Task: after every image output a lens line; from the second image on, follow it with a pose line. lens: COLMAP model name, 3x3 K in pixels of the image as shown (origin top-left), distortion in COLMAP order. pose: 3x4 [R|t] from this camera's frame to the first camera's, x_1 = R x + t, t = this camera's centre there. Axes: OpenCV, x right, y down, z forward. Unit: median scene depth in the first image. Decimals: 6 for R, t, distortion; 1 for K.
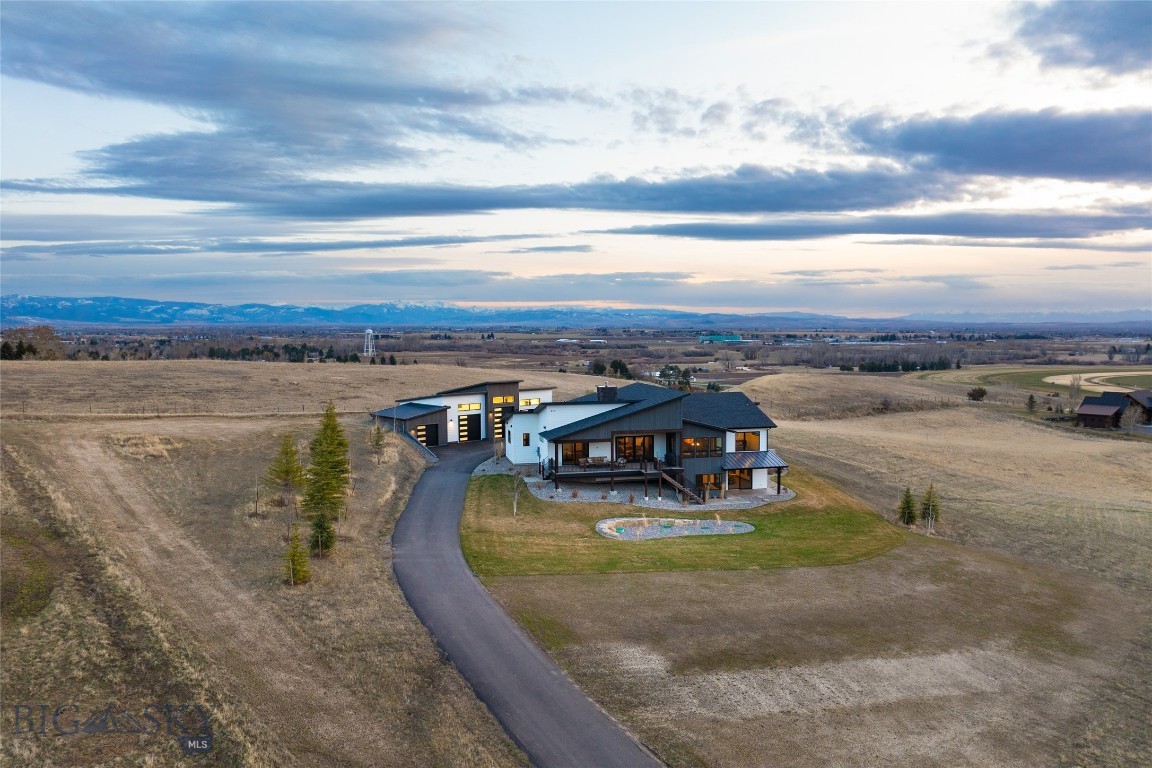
lens RADIAL K [[865.2, 0, 573.8], [0, 865.2, 383.2], [0, 0, 1]] dist [-0.047695, 0.001439]
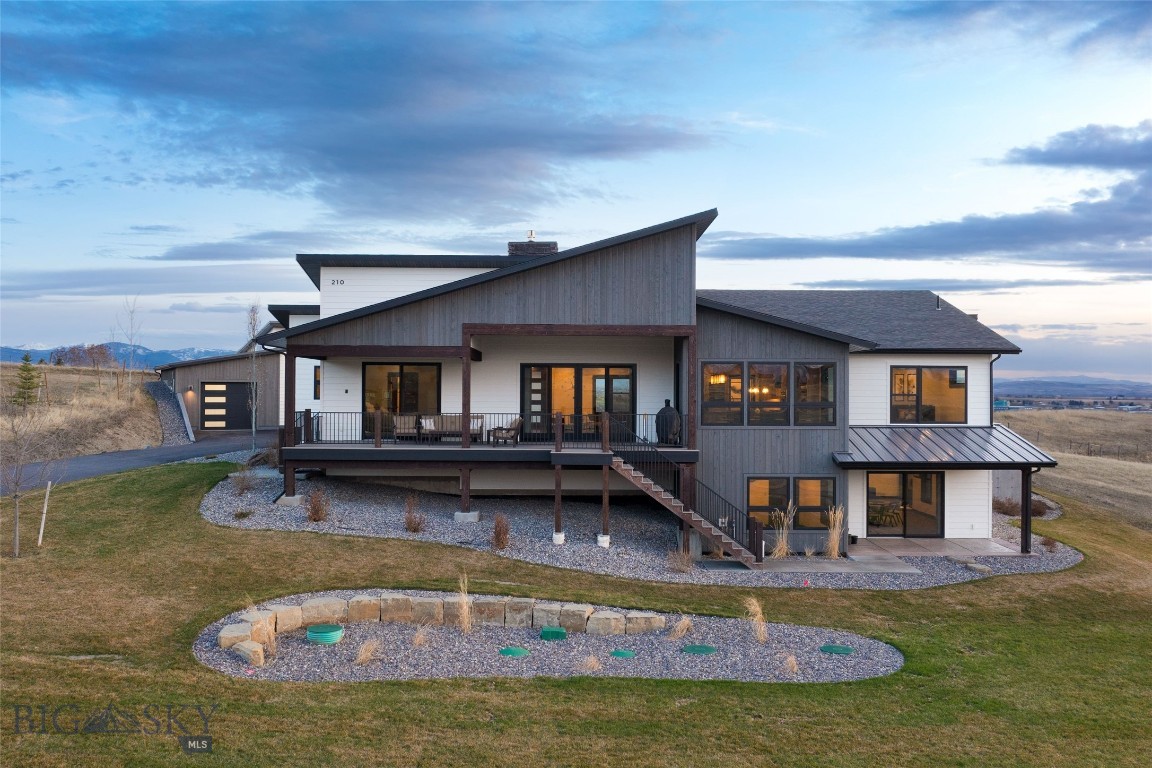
lens RADIAL K [[996.8, 0, 587.8], [0, 996.8, 384.2], [0, 0, 1]] dist [-0.014918, -0.070460]
pose [[0.977412, 0.010763, -0.211067, 0.154249], [-0.026462, 0.997075, -0.071698, 0.095460], [0.209678, 0.075663, 0.974838, 0.598337]]
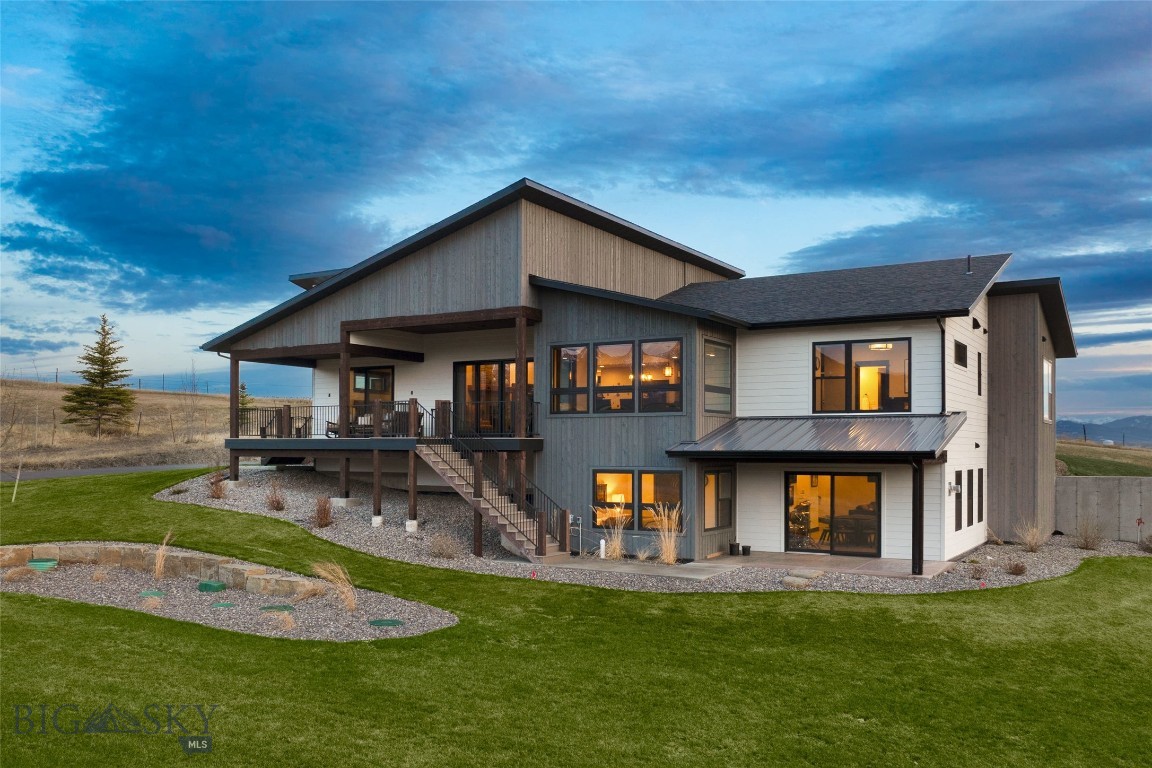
lens RADIAL K [[1015.2, 0, 533.0], [0, 1015.2, 431.7], [0, 0, 1]] dist [-0.047850, -0.003348]
pose [[0.699261, -0.003132, -0.714859, 0.357212], [-0.055980, 0.996680, -0.059125, 0.109677], [0.712671, 0.081361, 0.696764, 0.714202]]
